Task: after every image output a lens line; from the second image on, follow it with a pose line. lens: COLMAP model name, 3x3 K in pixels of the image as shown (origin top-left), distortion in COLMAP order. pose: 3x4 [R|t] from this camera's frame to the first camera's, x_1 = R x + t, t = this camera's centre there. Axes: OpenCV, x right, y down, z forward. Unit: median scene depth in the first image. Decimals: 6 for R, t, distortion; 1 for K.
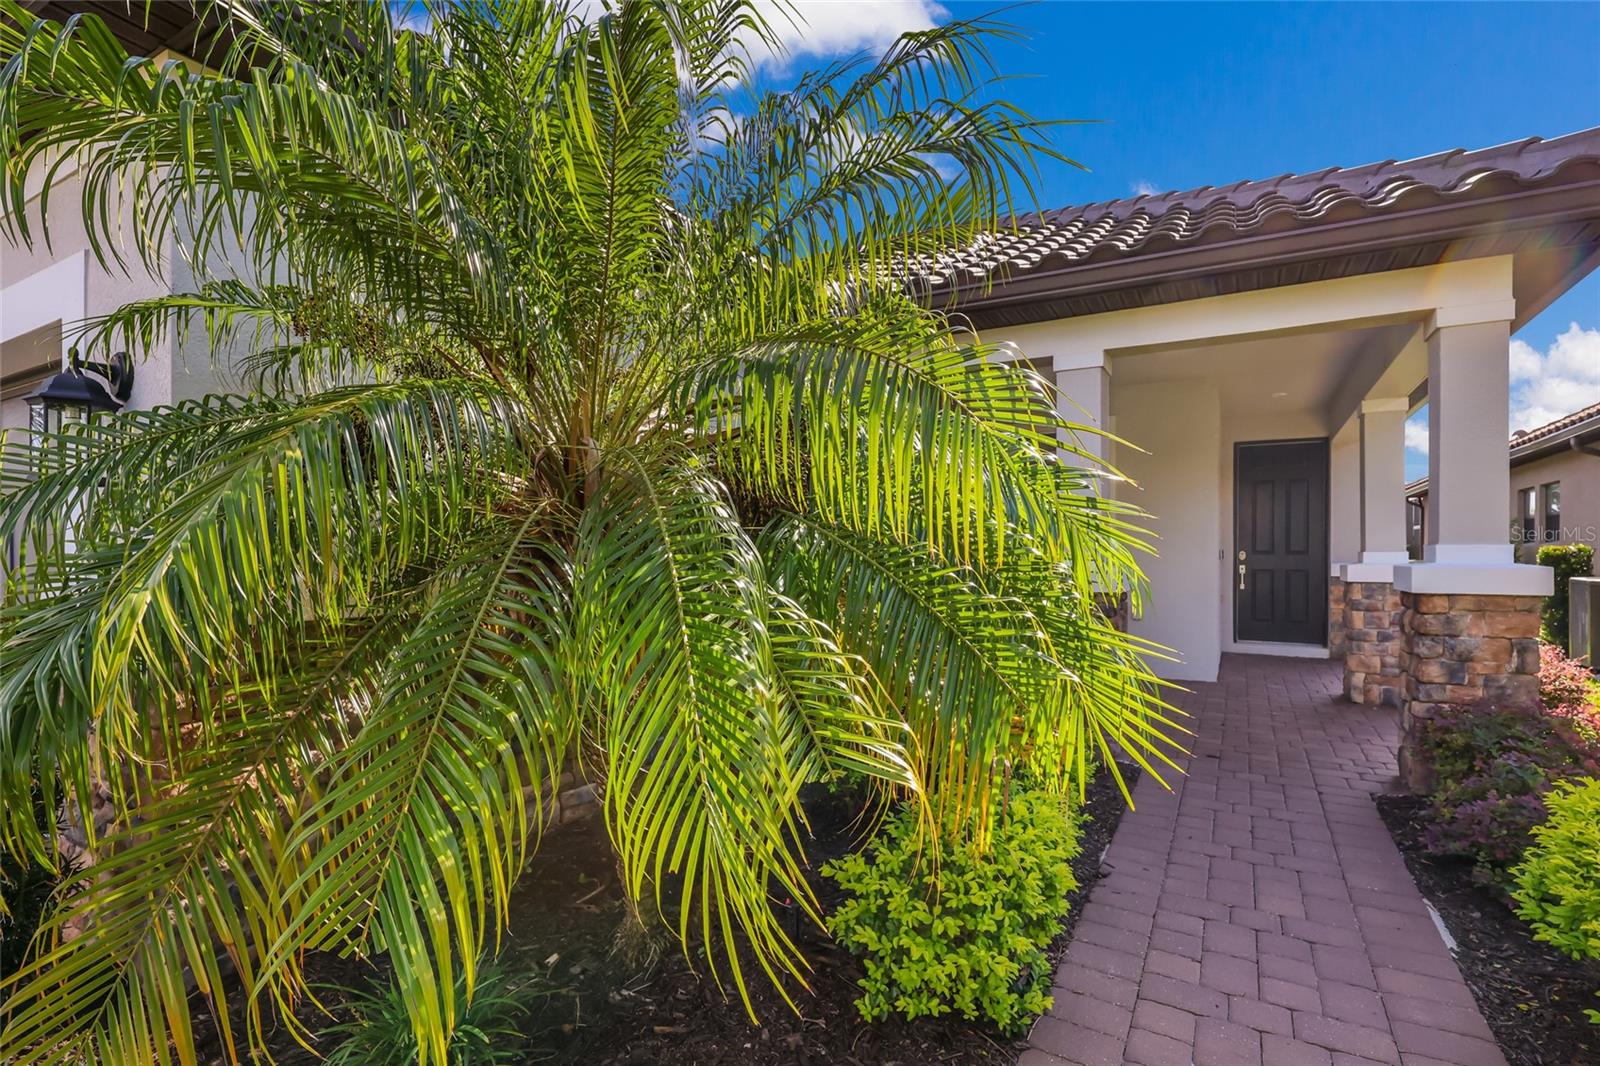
lens RADIAL K [[754.9, 0, 797.1], [0, 754.9, 540.6], [0, 0, 1]] dist [-0.007099, 0.000477]
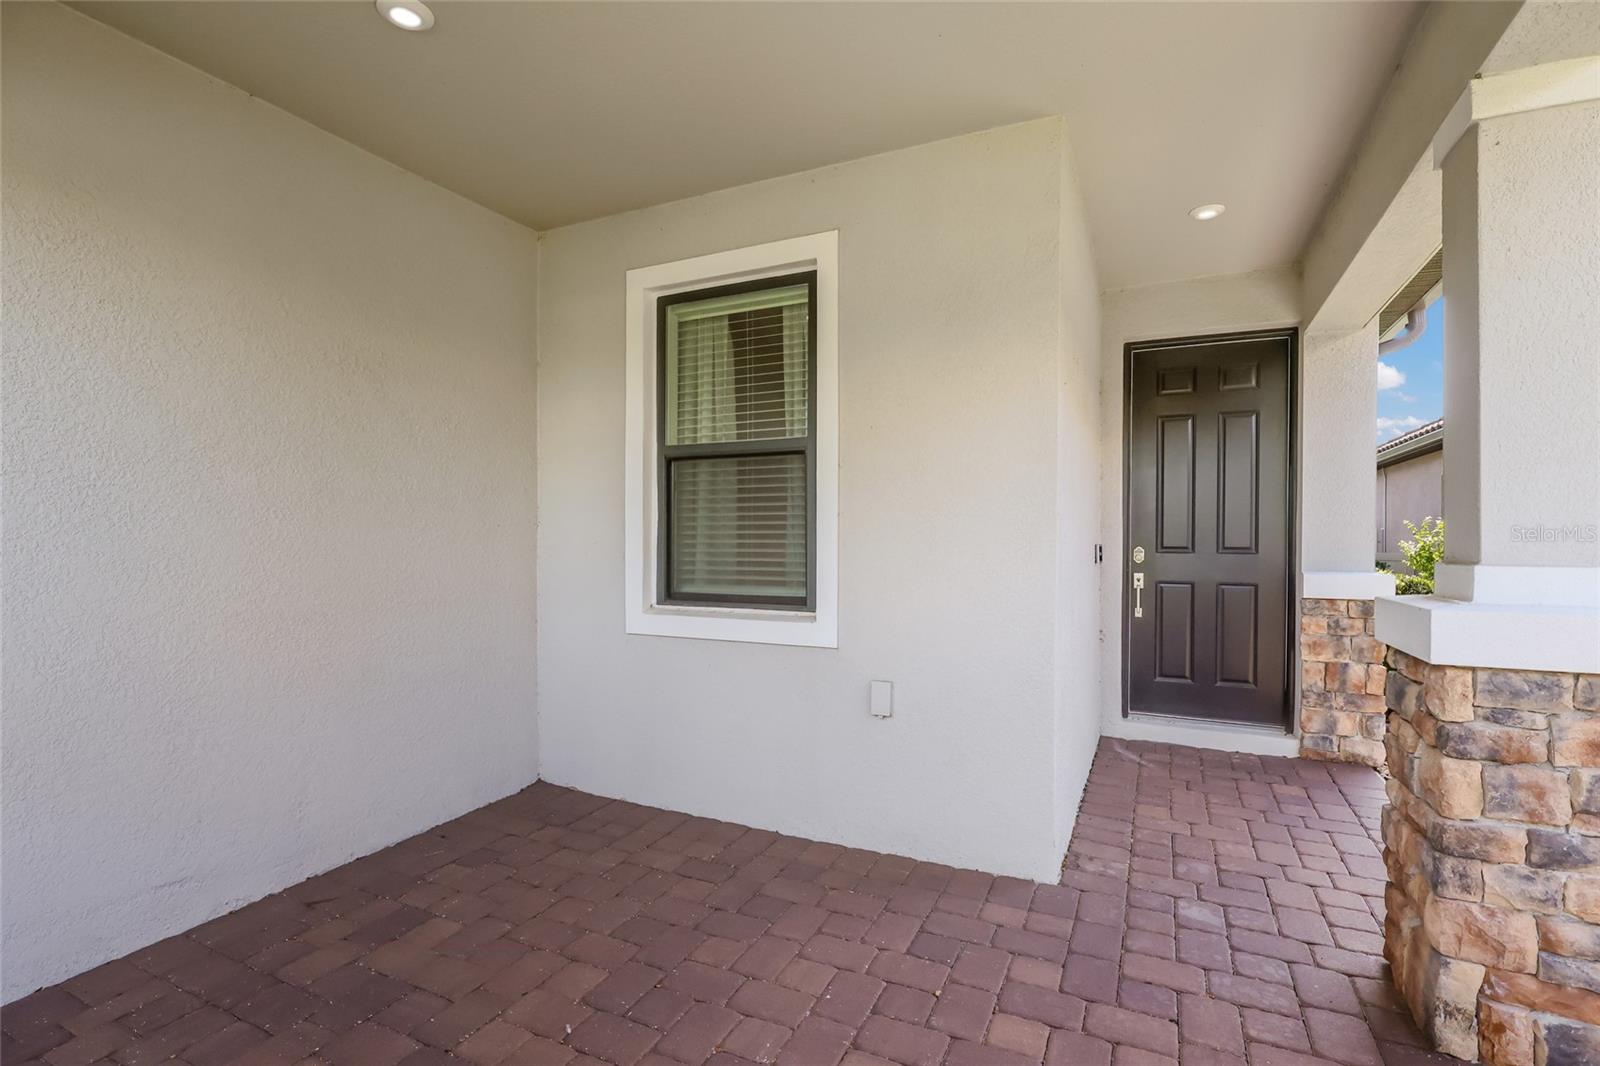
lens RADIAL K [[754.9, 0, 802.1], [0, 754.9, 531.9], [0, 0, 1]] dist [-0.007099, 0.000477]
pose [[0.996161, -0.001921, 0.087514, 0.323623], [0.001185, 0.999963, 0.008462, -0.001444], [-0.087527, -0.008326, 0.996127, 0.515660]]
